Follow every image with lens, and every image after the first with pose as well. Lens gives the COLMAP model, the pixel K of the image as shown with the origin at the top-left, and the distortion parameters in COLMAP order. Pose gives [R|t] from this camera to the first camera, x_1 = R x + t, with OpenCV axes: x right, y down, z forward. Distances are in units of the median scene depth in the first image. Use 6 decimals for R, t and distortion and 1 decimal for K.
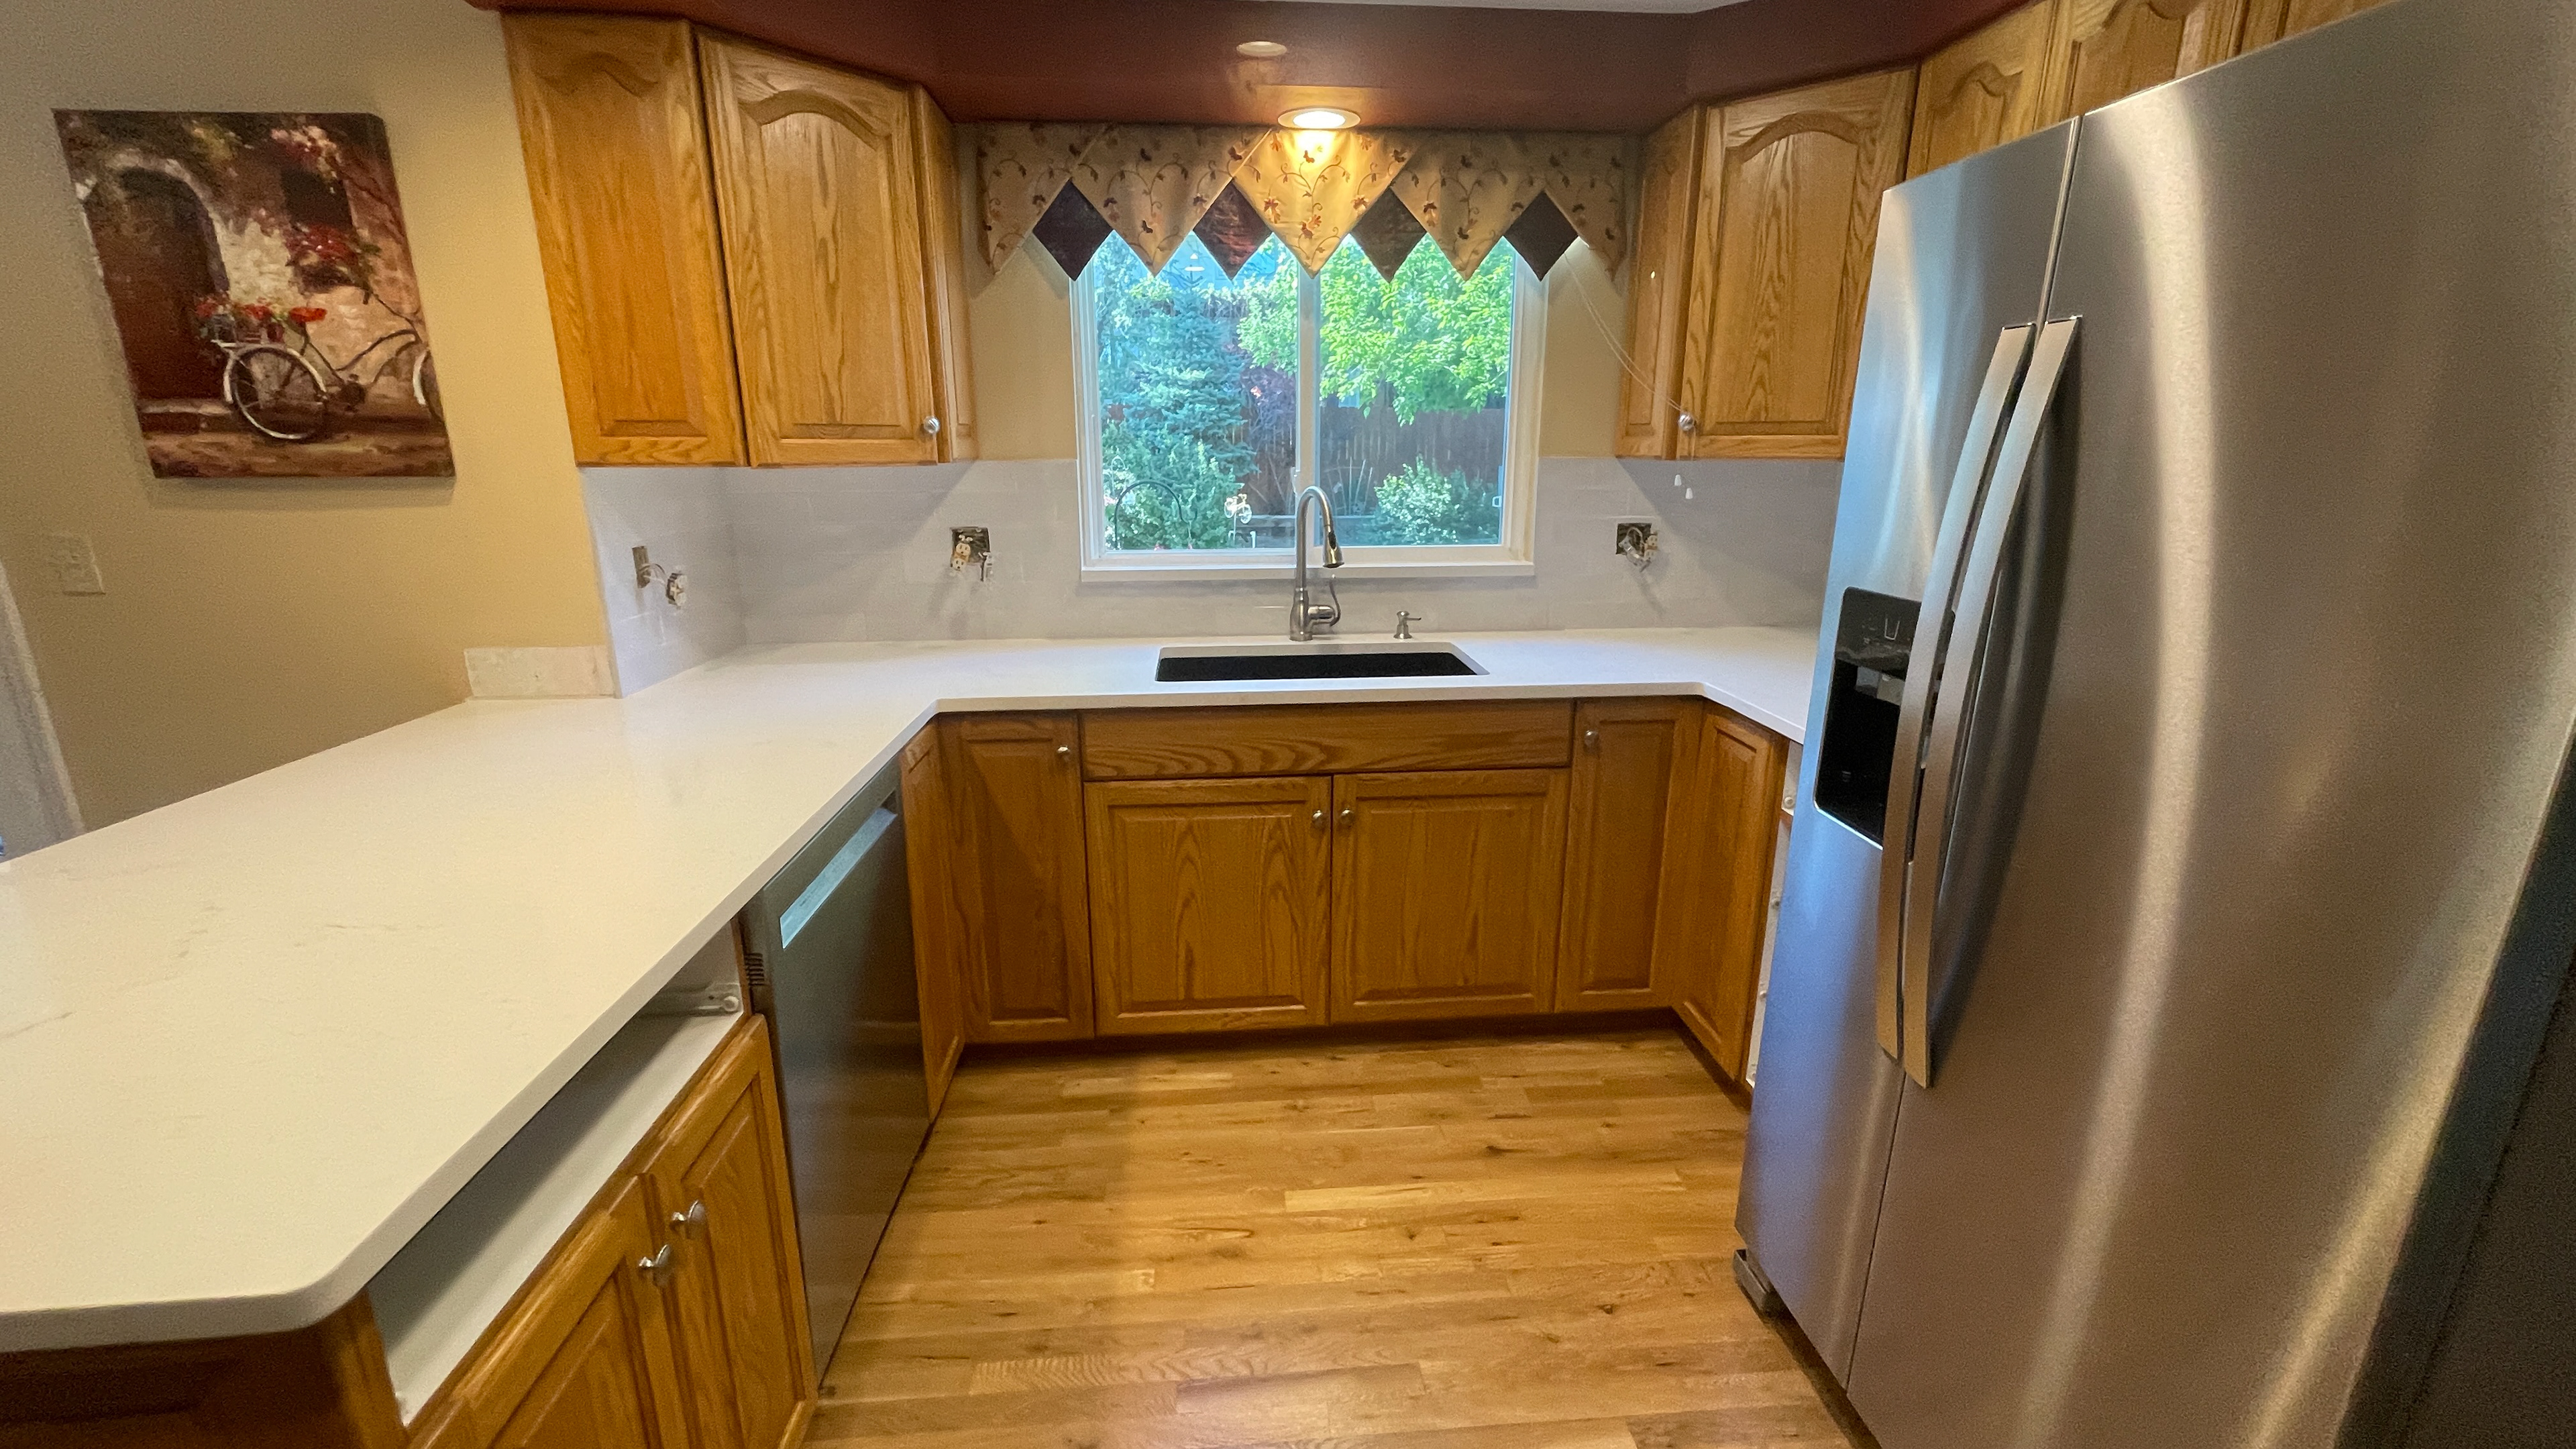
lens RADIAL K [[1046.1, 0, 1294.2], [0, 1046.1, 719.2], [0, 0, 1]] dist [-0.005216, 0.000145]
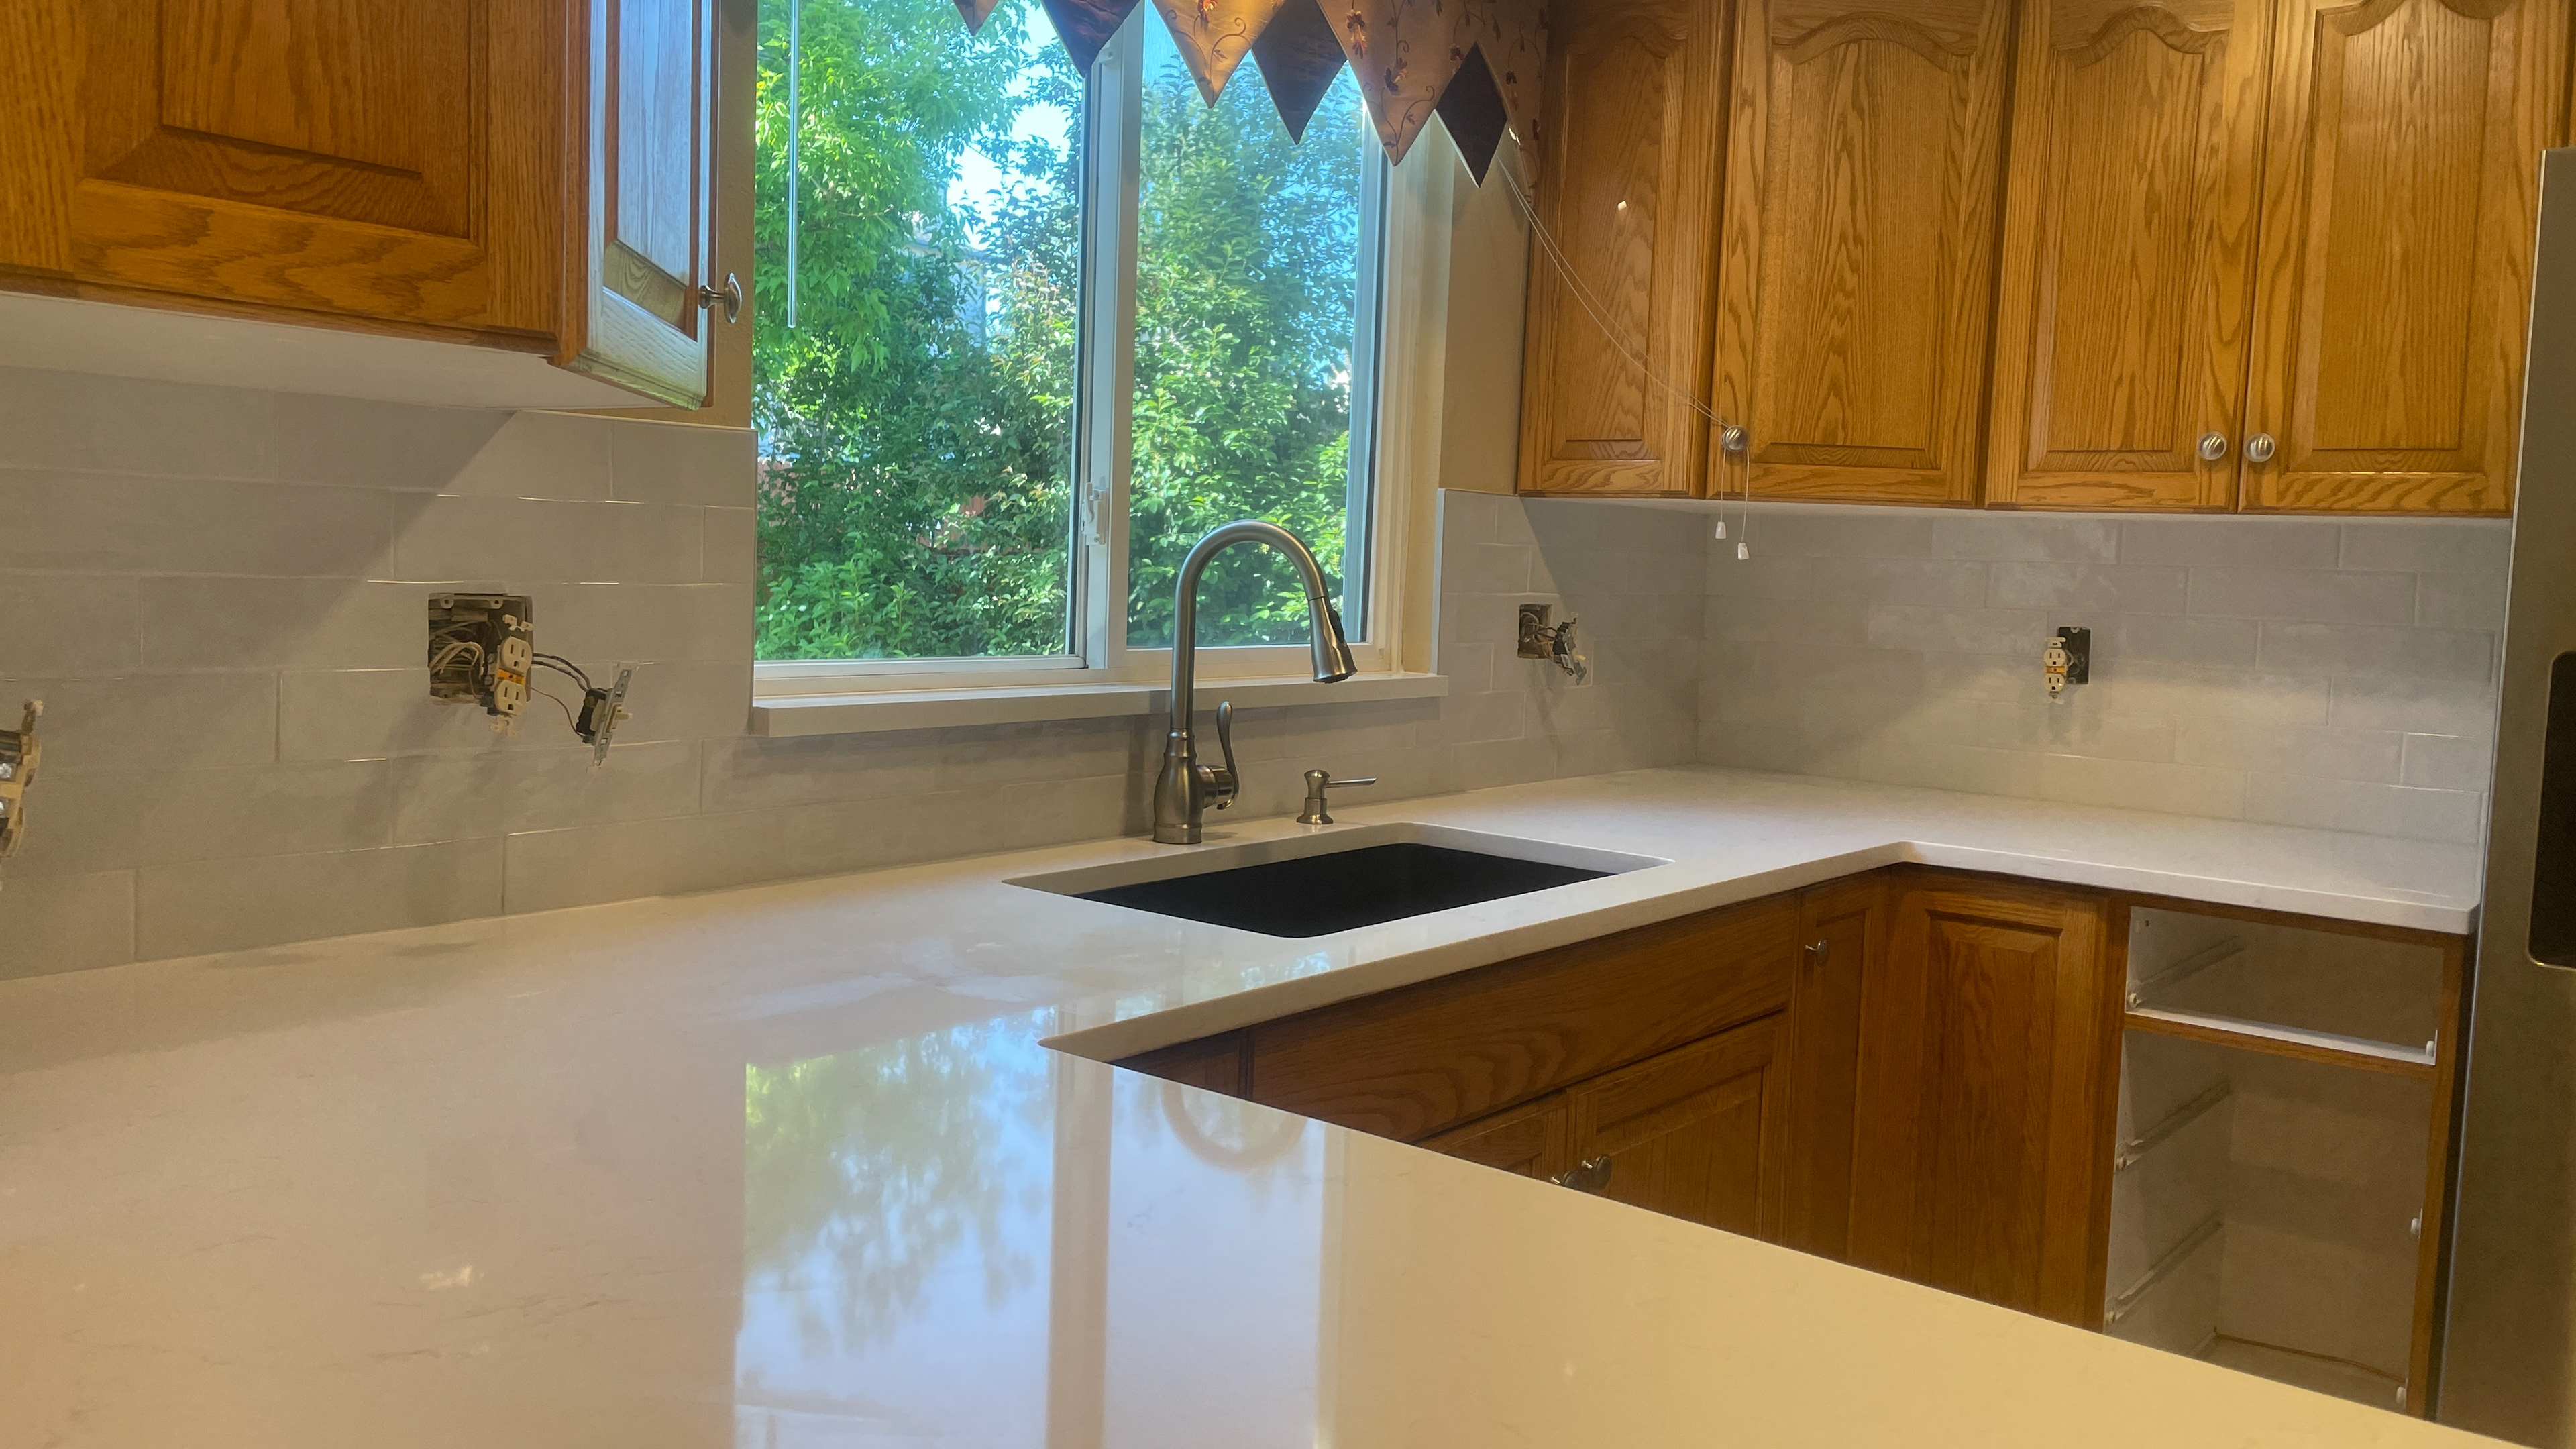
lens RADIAL K [[1955.3, 0, 1281.6], [0, 1955.3, 698.3], [0, 0, 1]] dist [0.082039, -0.111060]
pose [[0.695280, -0.025316, 0.718293, -0.660804], [0.144983, 0.983776, -0.105665, -0.045493], [-0.703964, 0.177607, 0.687670, 0.401928]]
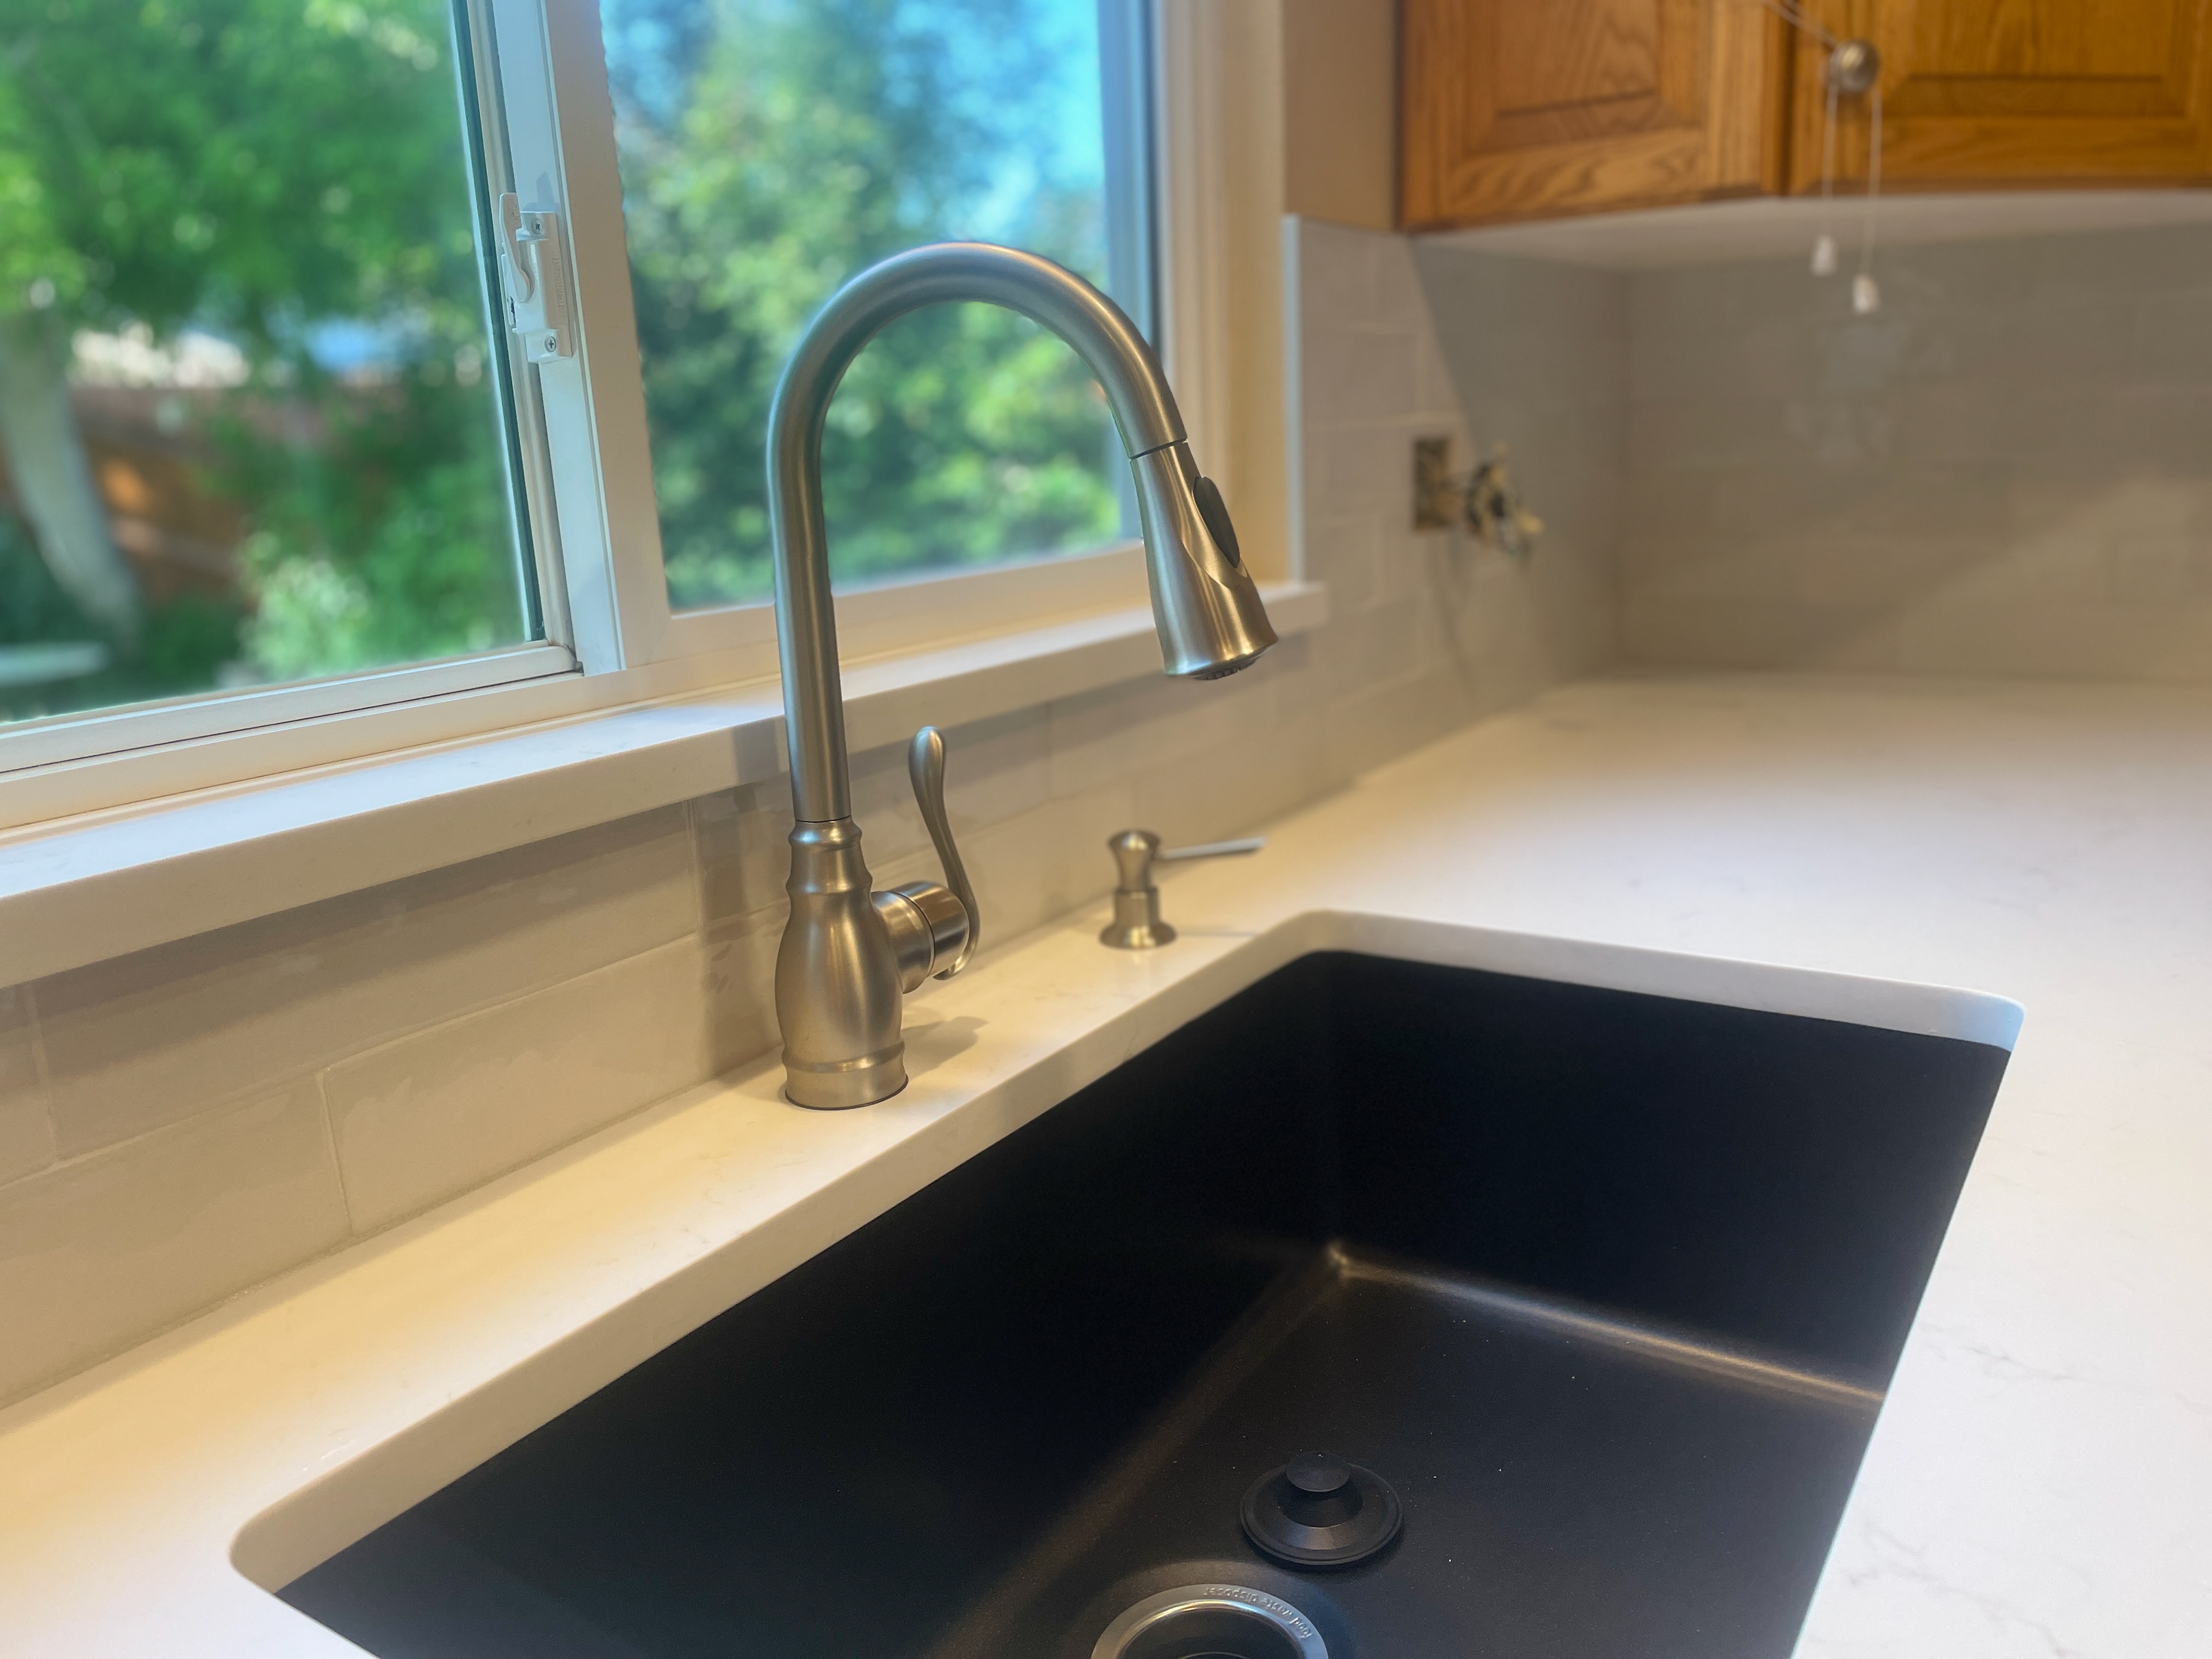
lens RADIAL K [[1674.2, 0, 1115.5], [0, 1674.2, 826.6], [0, 0, 1]] dist [0.079757, -0.105278]
pose [[0.612196, -0.209992, 0.762312, -0.209490], [0.242468, 0.967499, 0.071793, -0.149672], [-0.752612, 0.140884, 0.643216, 0.858323]]
